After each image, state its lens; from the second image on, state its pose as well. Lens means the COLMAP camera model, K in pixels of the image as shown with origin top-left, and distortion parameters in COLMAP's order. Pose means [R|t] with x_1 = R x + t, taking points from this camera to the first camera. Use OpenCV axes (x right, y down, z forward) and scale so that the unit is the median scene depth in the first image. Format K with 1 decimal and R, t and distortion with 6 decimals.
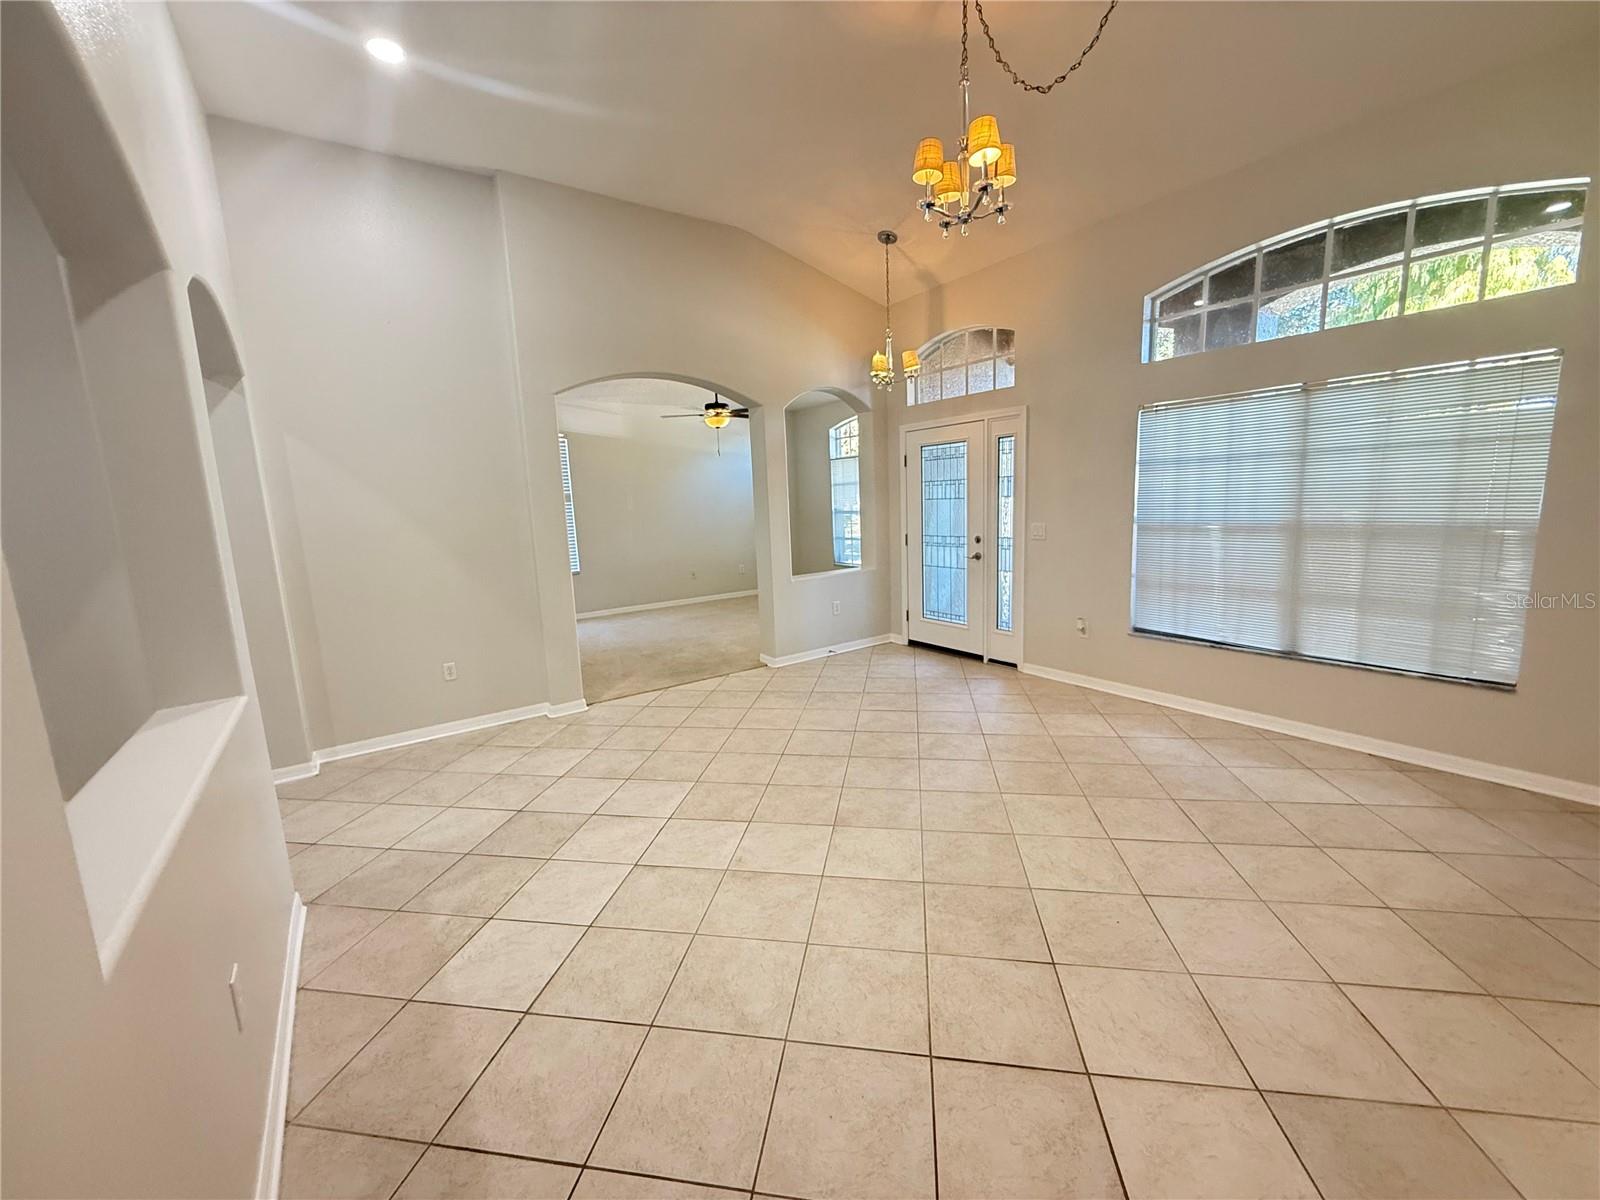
lens RADIAL K [[639.5, 0, 797.8], [0, 639.5, 601.2], [0, 0, 1]] dist [-0.000784, 0.000048]
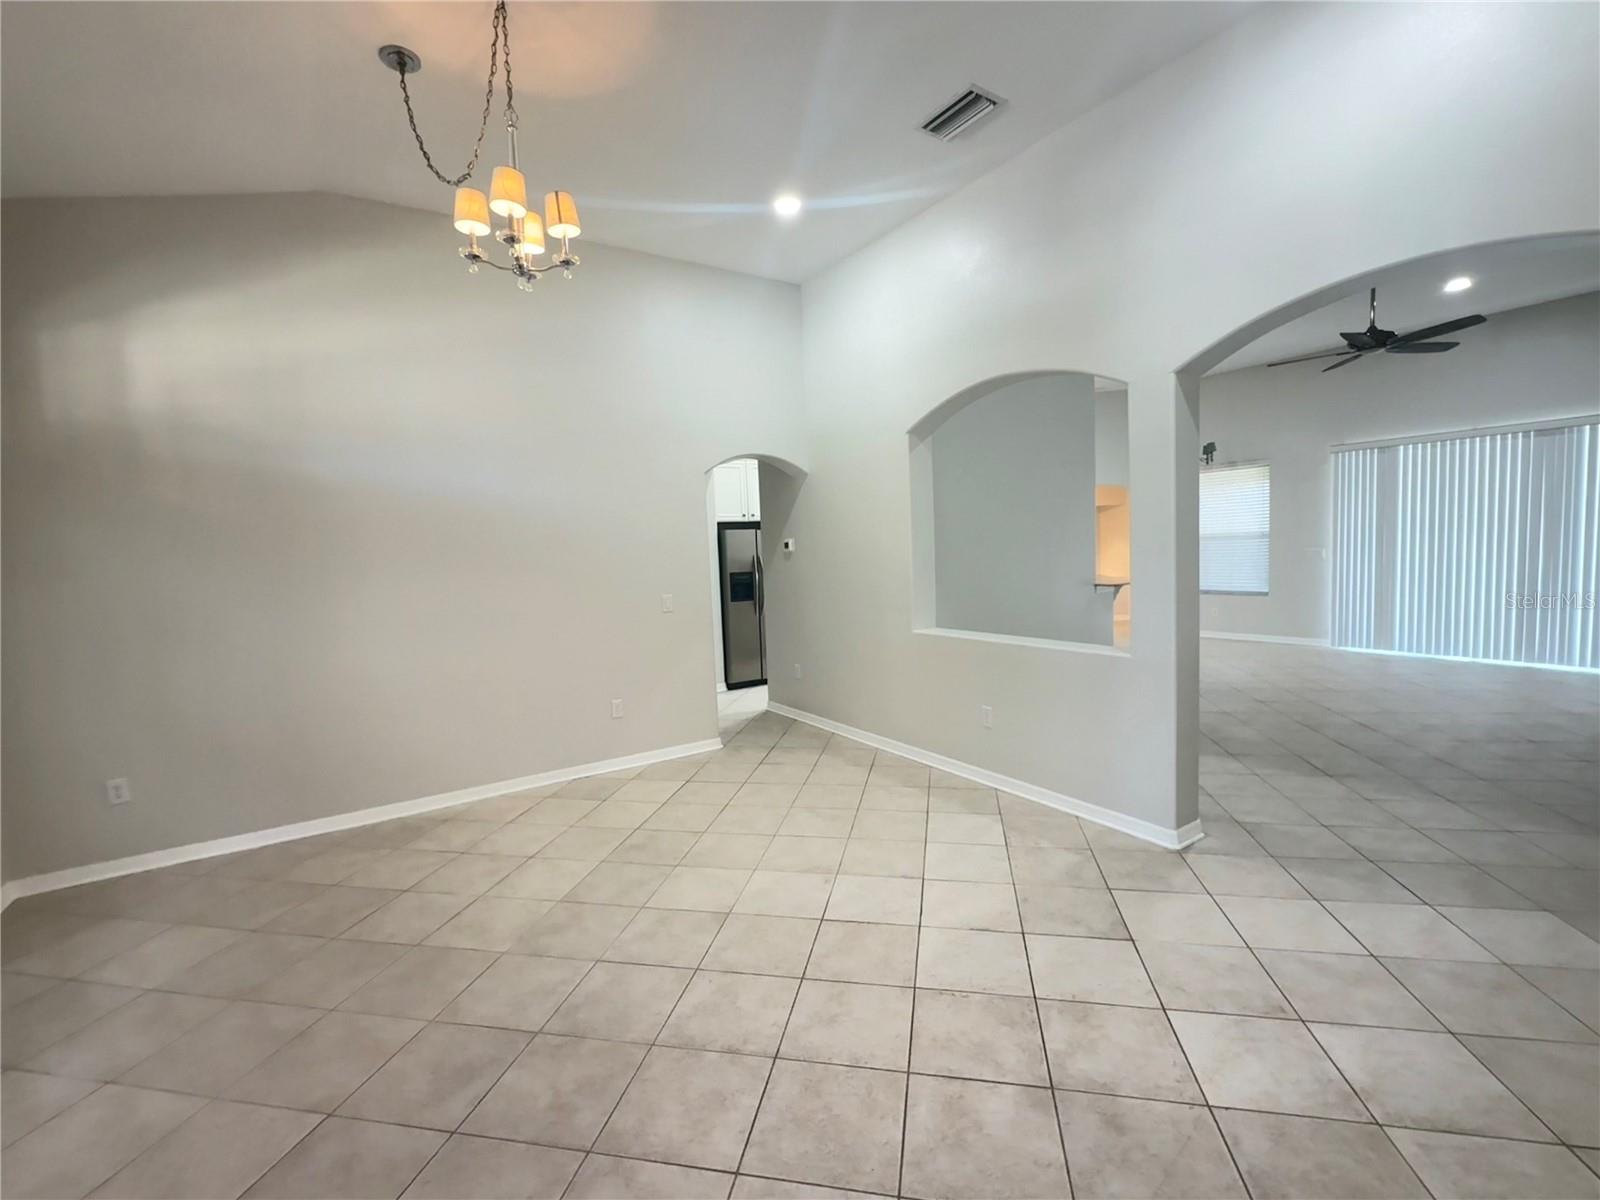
lens RADIAL K [[639.5, 0, 797.8], [0, 639.5, 601.2], [0, 0, 1]] dist [-0.000784, 0.000048]
pose [[-0.996269, 0.074959, 0.042772, -0.113334], [0.082867, 0.969310, 0.231453, -0.293426], [-0.024110, 0.234134, -0.971905, 1.826406]]
